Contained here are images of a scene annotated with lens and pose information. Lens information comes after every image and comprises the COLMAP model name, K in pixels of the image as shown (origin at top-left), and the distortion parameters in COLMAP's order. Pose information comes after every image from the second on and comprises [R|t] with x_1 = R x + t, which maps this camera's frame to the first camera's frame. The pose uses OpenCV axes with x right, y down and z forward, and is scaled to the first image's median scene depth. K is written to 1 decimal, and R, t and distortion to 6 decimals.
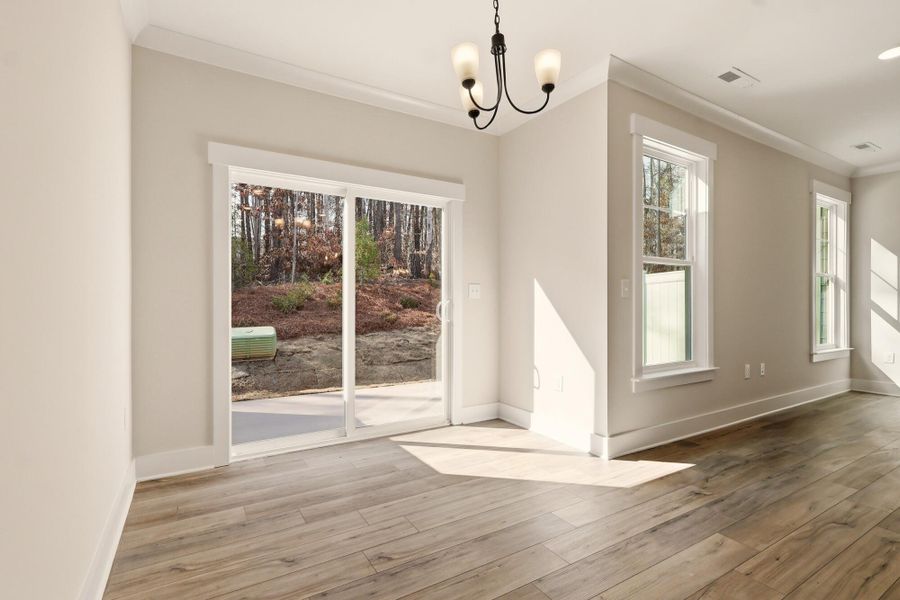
lens RADIAL K [[421.7, 0, 446.0], [0, 421.7, 301.3], [0, 0, 1]] dist [0.001127, 0.000927]
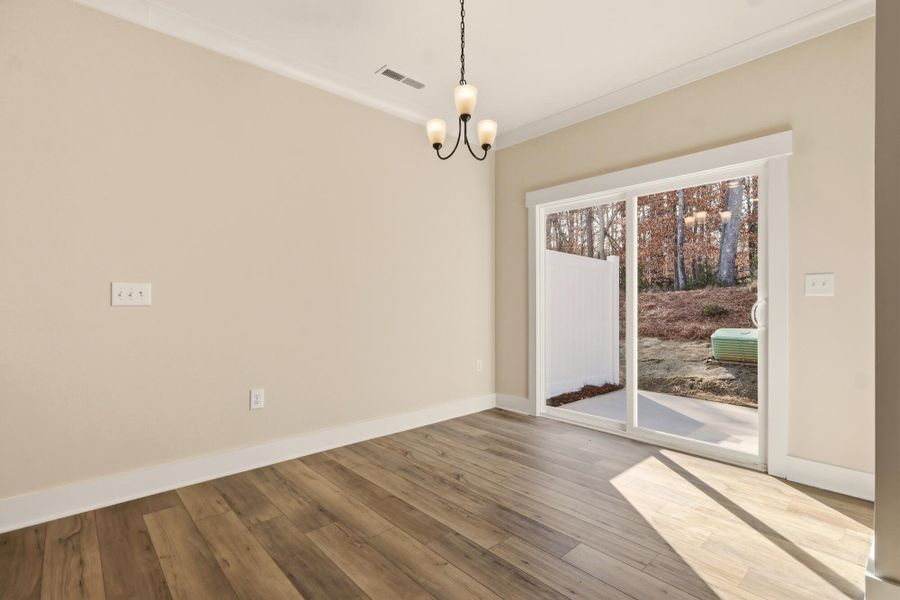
lens RADIAL K [[421.7, 0, 446.0], [0, 421.7, 301.3], [0, 0, 1]] dist [0.001127, 0.000927]
pose [[0.190604, 0.000274, -0.981667, 0.827838], [0.002342, 0.999997, 0.000733, -0.001384], [0.981664, -0.002439, 0.190603, 0.439672]]
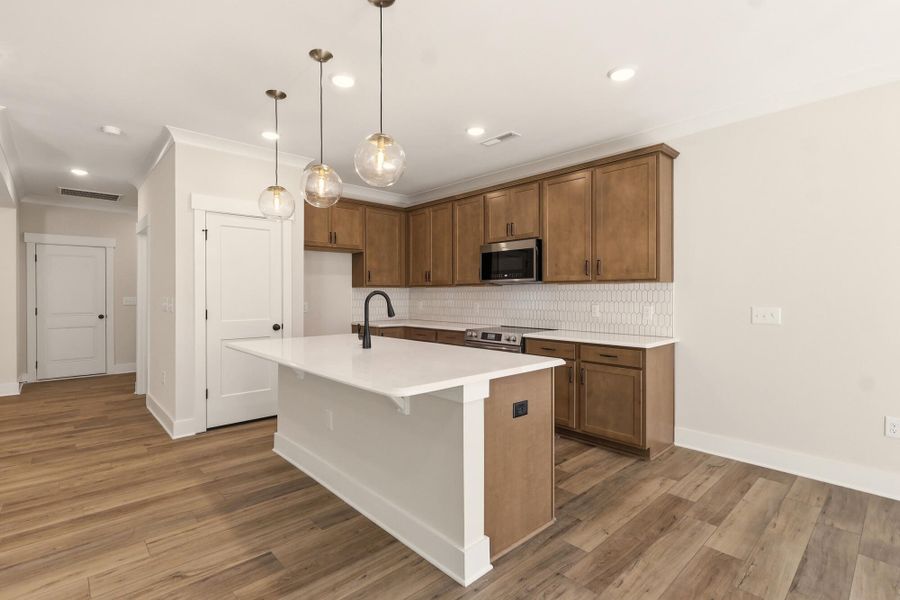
lens RADIAL K [[425.6, 0, 448.5], [0, 425.6, 297.1], [0, 0, 1]] dist [0.000443, 0.000620]
pose [[-0.979239, 0.002050, -0.202701, 0.954800], [0.001689, 0.999997, 0.001954, -0.070944], [0.202704, 0.001571, -0.979239, 0.939126]]
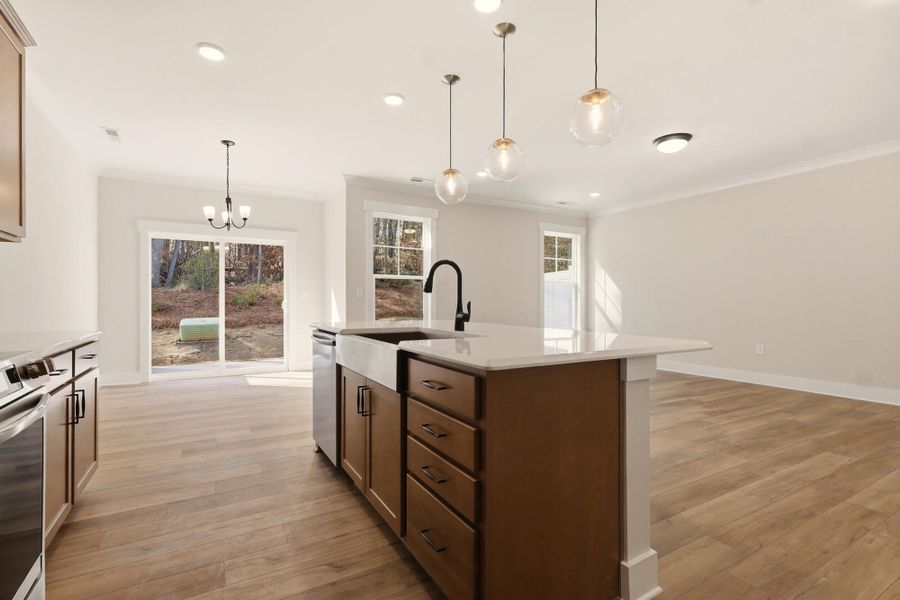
lens RADIAL K [[421.7, 0, 446.0], [0, 421.7, 301.3], [0, 0, 1]] dist [0.001127, 0.000927]
pose [[0.999834, 0.002506, -0.018026, 0.930072], [-0.002401, 0.999980, 0.005861, -0.008080], [0.018041, -0.005817, 0.999820, -0.969413]]
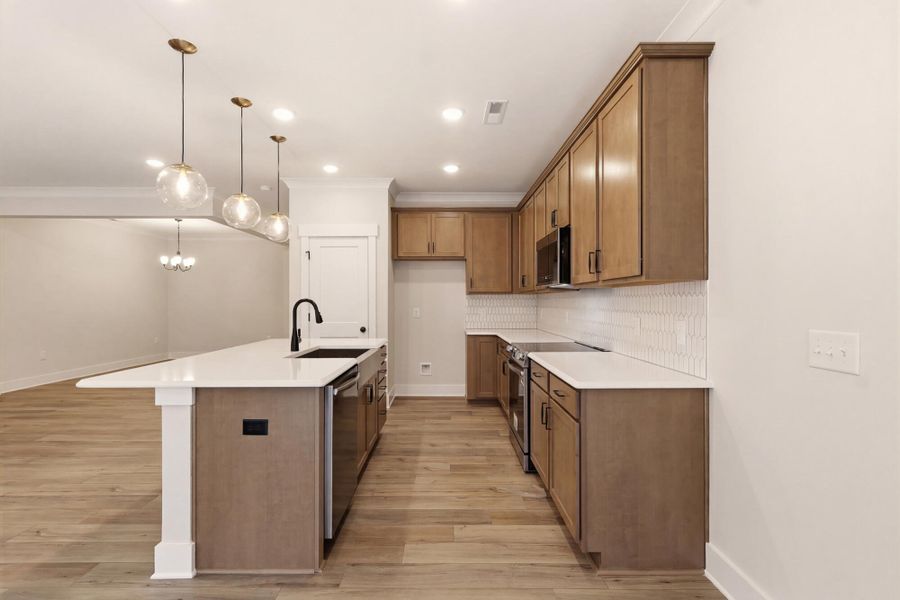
lens RADIAL K [[421.7, 0, 446.0], [0, 421.7, 301.3], [0, 0, 1]] dist [0.001127, 0.000927]
pose [[-0.856517, 0.001155, 0.516117, 0.006753], [0.000212, 0.999998, -0.001888, -0.075173], [-0.516119, -0.001507, -0.856516, 0.639572]]
